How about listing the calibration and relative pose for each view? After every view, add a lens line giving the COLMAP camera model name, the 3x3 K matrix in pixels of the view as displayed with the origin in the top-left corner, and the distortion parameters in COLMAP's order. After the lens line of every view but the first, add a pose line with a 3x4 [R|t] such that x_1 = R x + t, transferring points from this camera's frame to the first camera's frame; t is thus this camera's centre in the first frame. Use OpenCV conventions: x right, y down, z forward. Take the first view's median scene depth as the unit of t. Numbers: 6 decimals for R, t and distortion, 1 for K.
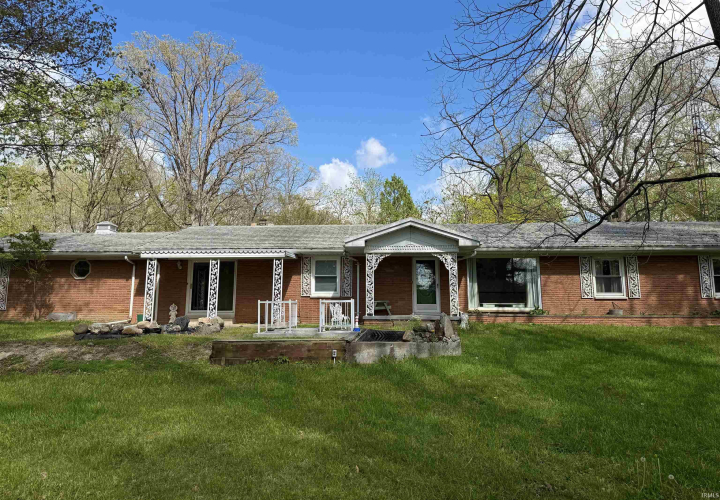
lens RADIAL K [[508.9, 0, 360.1], [0, 508.9, 233.3], [0, 0, 1]] dist [0.003253, 0.000687]
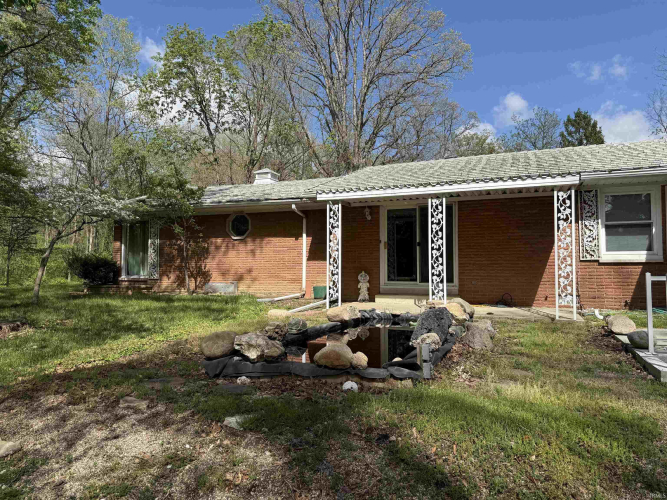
lens RADIAL K [[466.5, 0, 333.5], [0, 466.5, 241.3], [0, 0, 1]] dist [0.182078, -0.000577]
pose [[0.946768, -0.020430, -0.321267, -0.191262], [0.048495, 0.995647, 0.079598, 0.044705], [0.318243, -0.090941, 0.943637, 0.383688]]
